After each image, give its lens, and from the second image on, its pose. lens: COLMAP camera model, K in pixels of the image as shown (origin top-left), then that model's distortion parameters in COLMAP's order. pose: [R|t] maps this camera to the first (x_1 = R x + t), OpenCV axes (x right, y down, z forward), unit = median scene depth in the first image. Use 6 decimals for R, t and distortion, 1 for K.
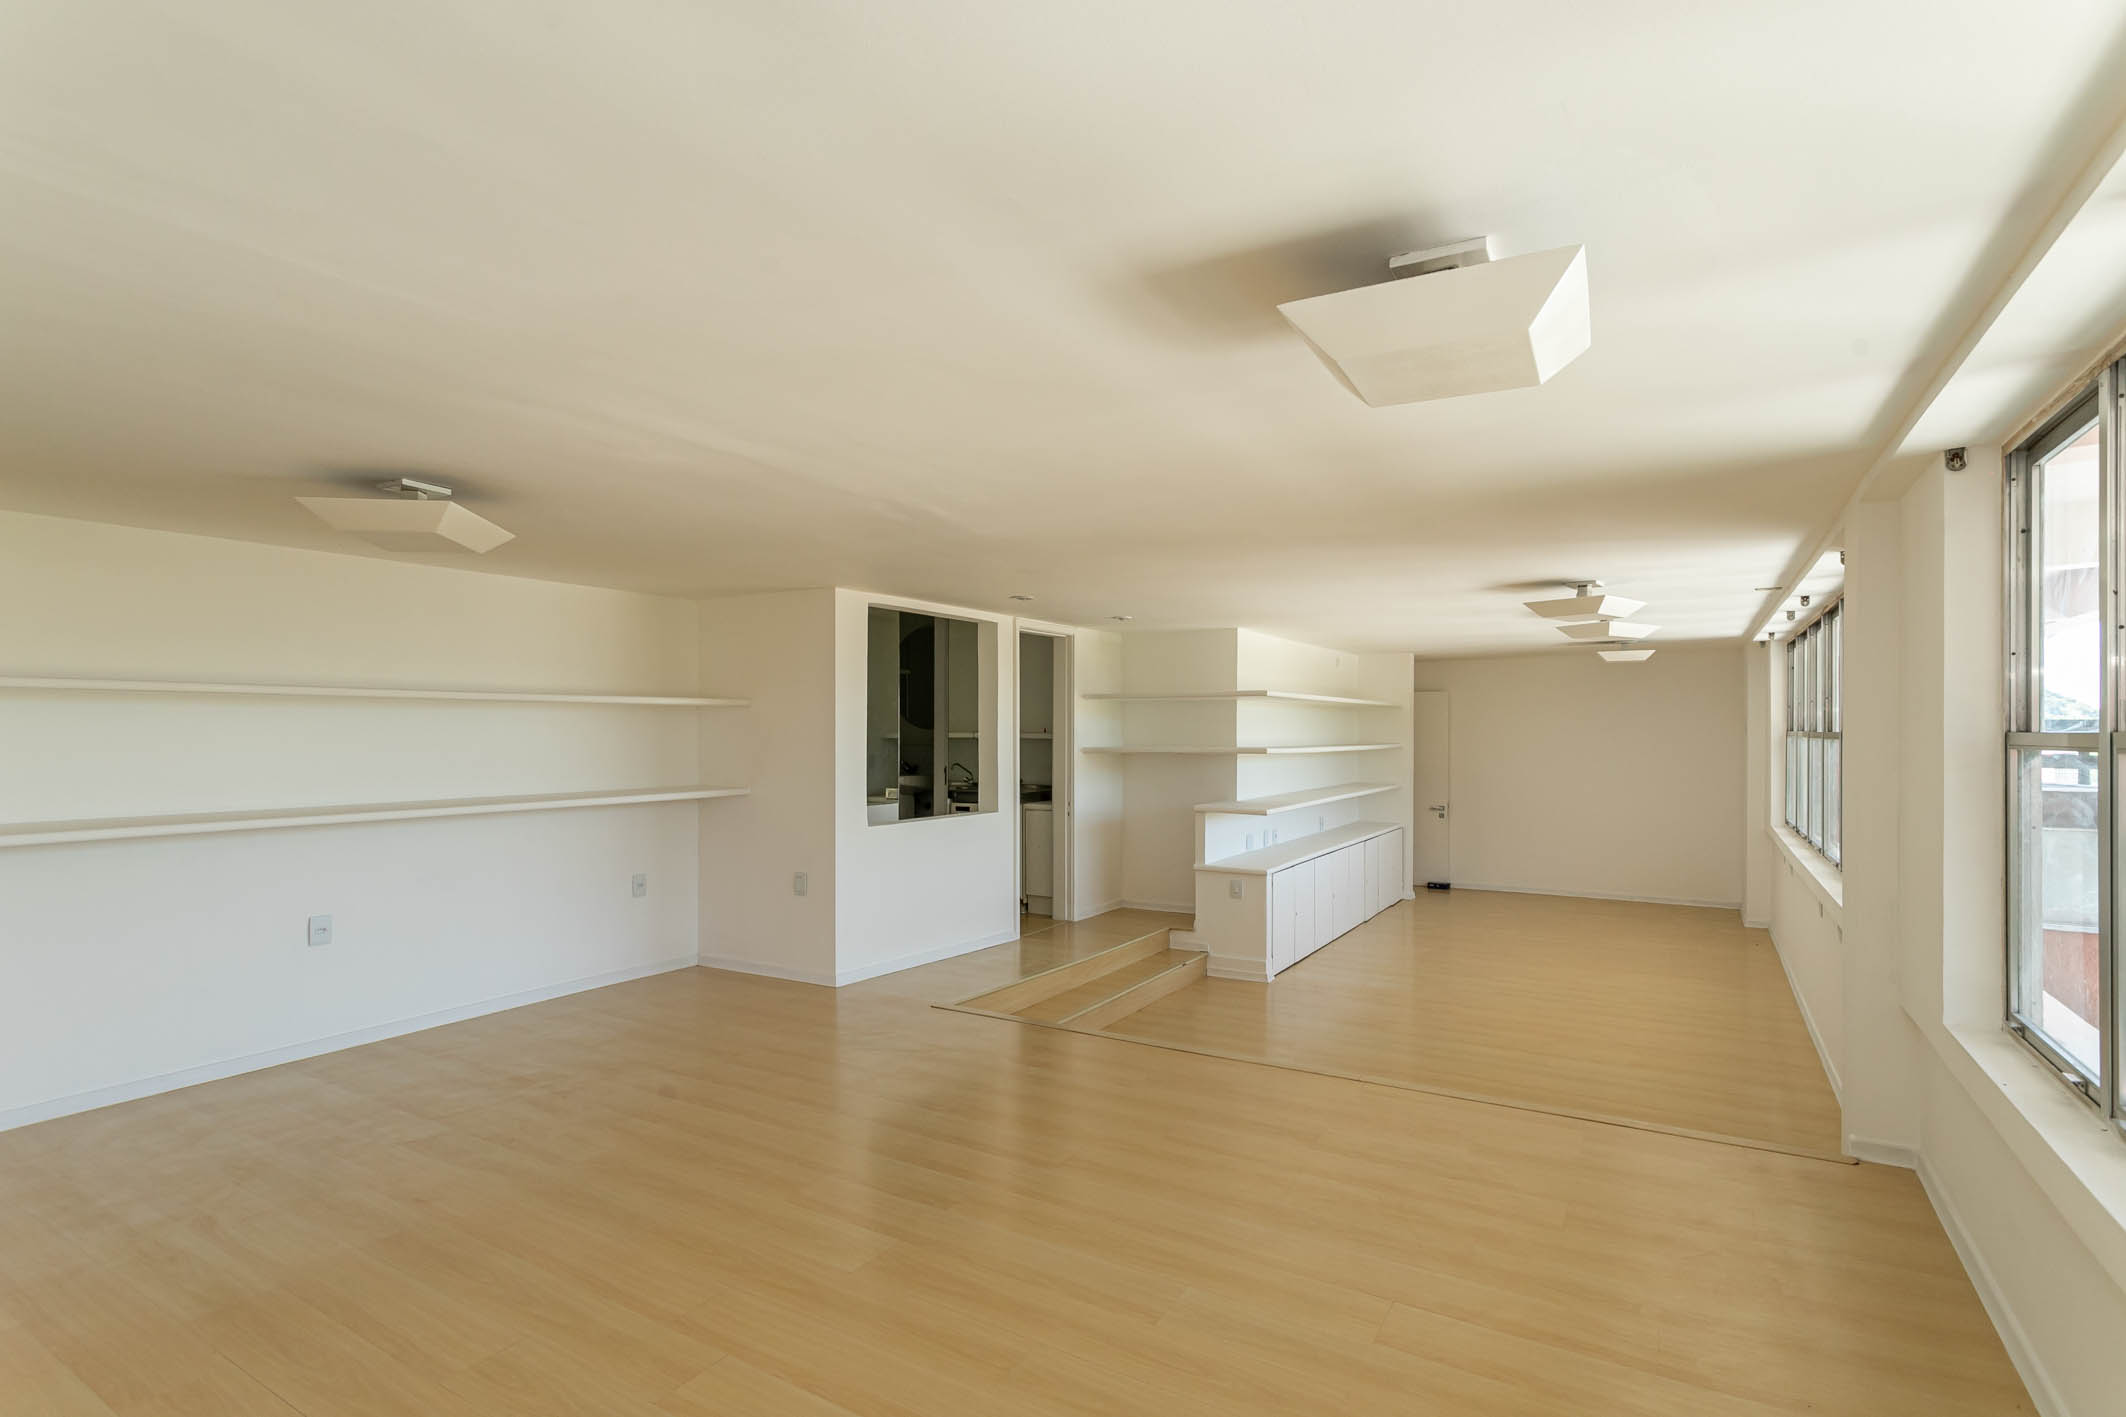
lens RADIAL K [[1019.6, 0, 1064.1], [0, 1019.6, 745.4], [0, 0, 1]] dist [-0.003074, 0.002541]
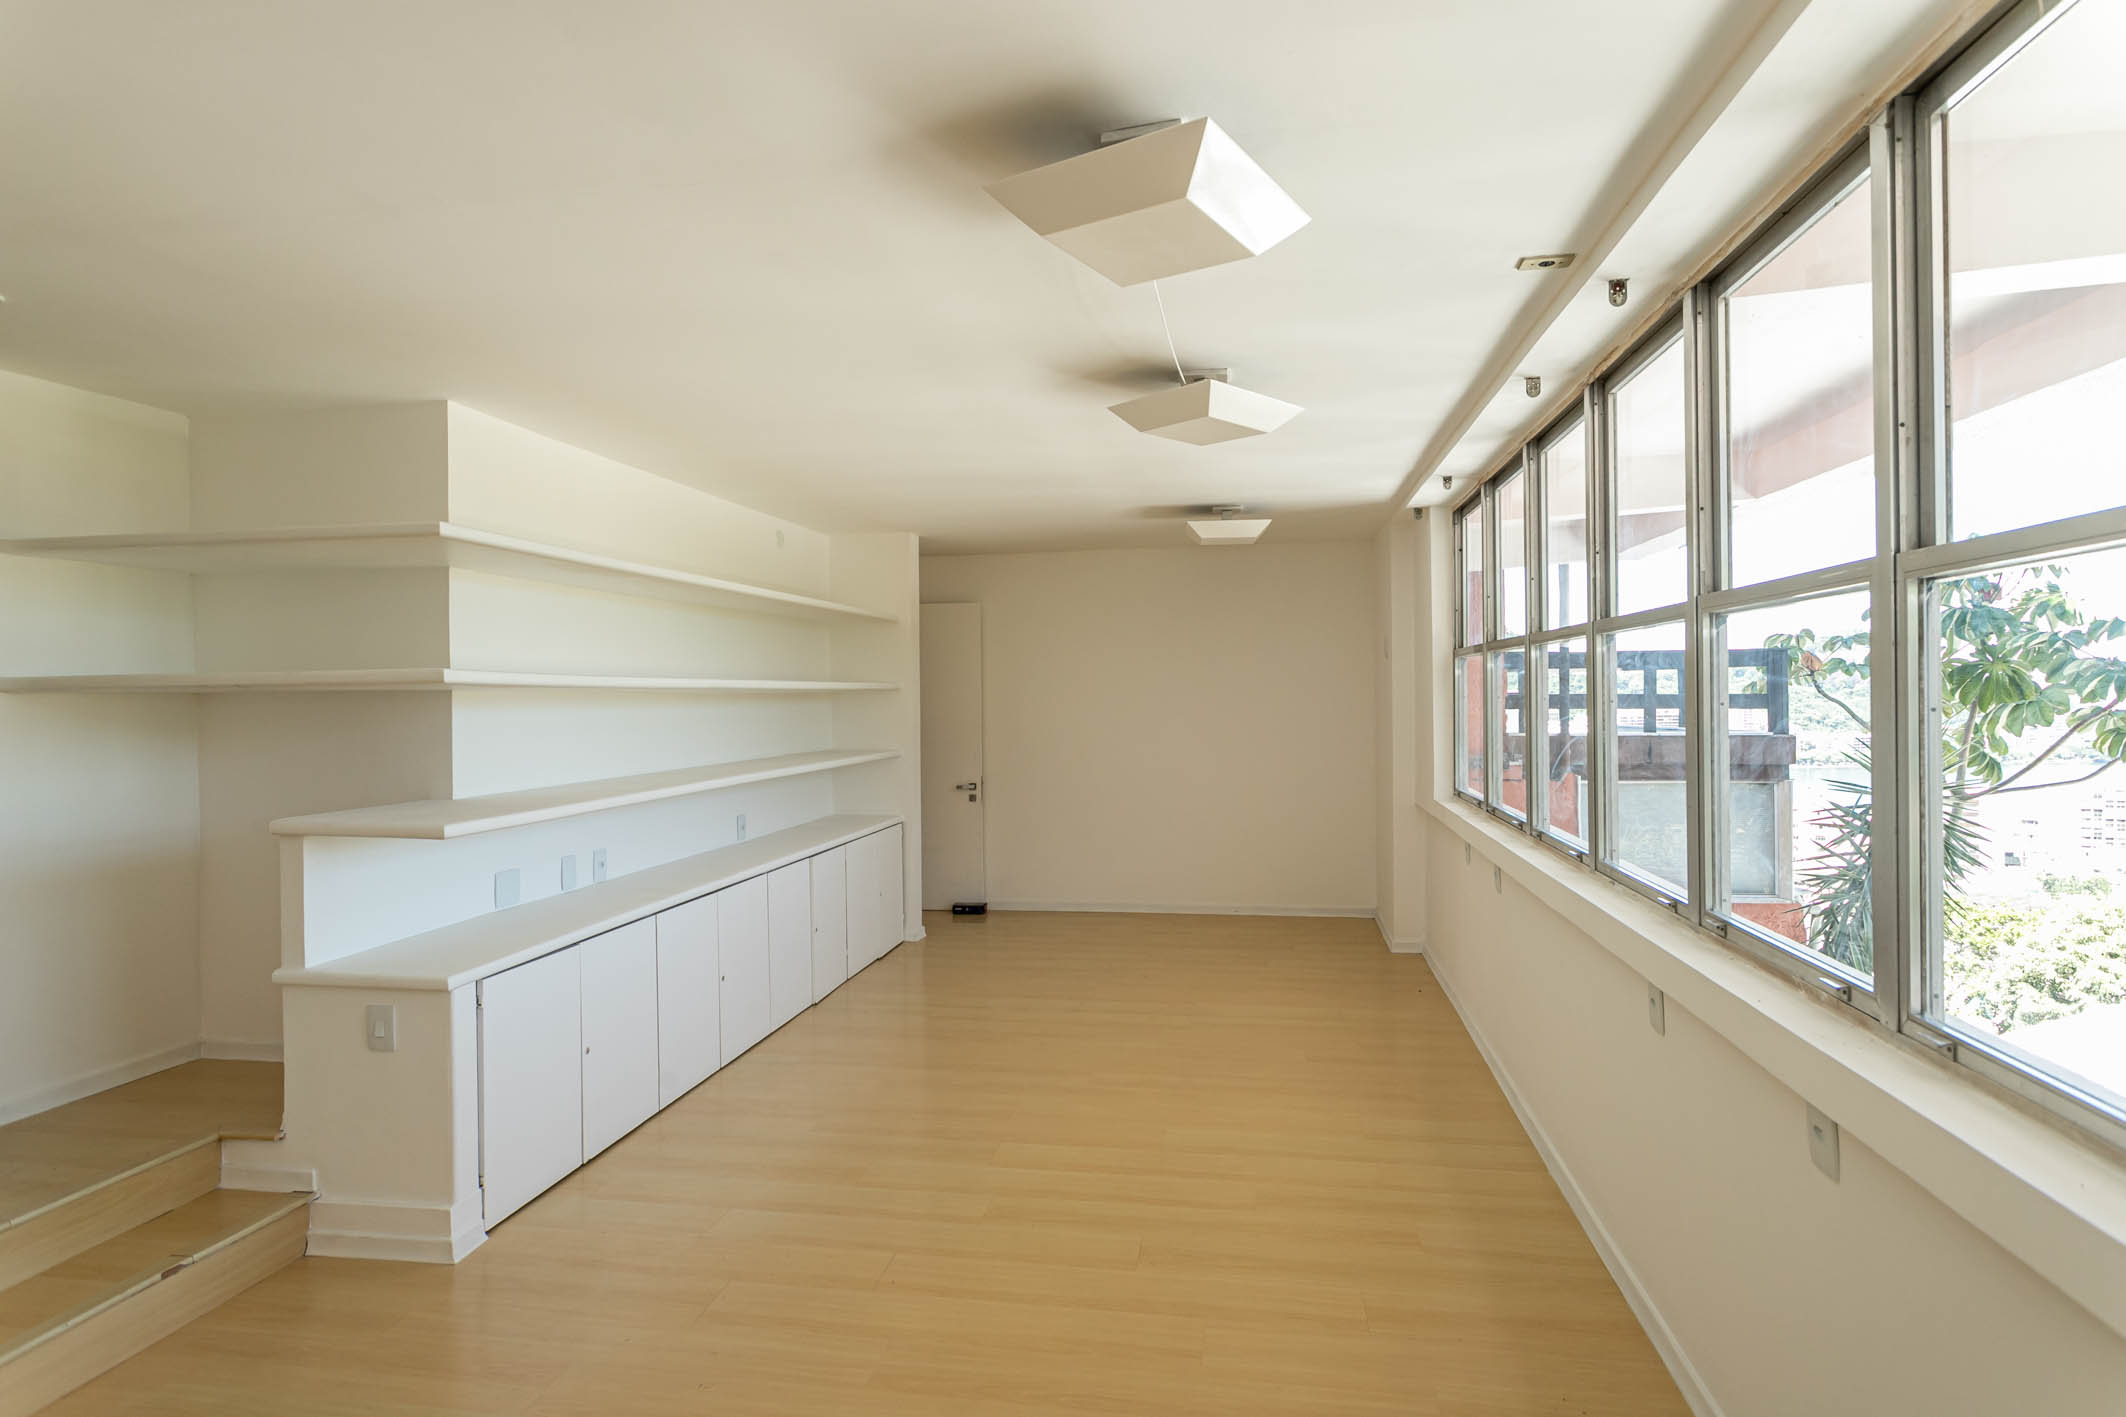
lens RADIAL K [[1138.0, 0, 1062.4], [0, 1138.0, 703.0], [0, 0, 1]] dist [-0.027643, 0.010447]
pose [[0.931837, -0.011068, 0.362708, 0.228630], [0.012855, 0.999914, -0.002515, 0.017093], [-0.362649, 0.007007, 0.931899, 0.438512]]
